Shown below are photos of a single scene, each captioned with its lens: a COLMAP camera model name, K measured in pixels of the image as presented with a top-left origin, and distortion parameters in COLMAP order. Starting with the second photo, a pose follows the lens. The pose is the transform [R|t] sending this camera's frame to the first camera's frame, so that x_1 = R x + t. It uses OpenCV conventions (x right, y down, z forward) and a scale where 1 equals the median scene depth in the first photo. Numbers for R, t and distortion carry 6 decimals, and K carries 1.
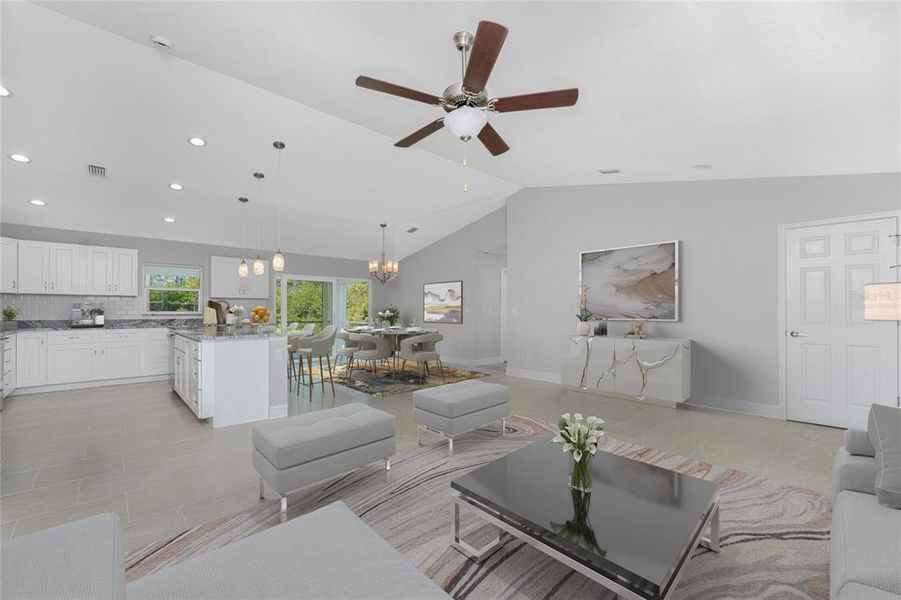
lens RADIAL K [[358.7, 0, 454.0], [0, 358.7, 304.0], [0, 0, 1]] dist [-0.000632, -0.000085]
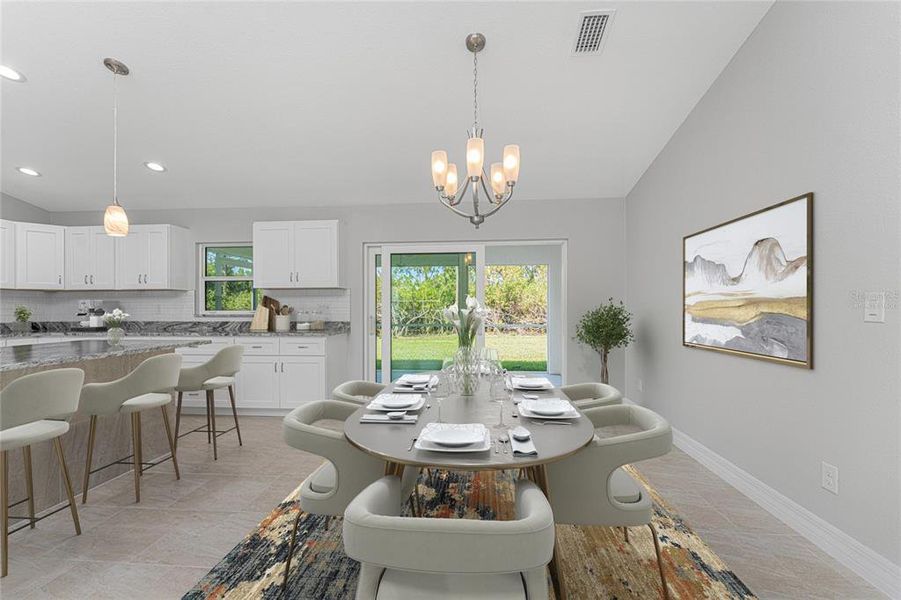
lens RADIAL K [[405.1, 0, 447.4], [0, 405.1, 303.7], [0, 0, 1]] dist [-0.002037, -0.000449]
pose [[0.661785, -0.005277, -0.749675, 0.071645], [0.006599, 0.999977, -0.001213, 0.009631], [0.749665, -0.004144, 0.661805, 0.690449]]
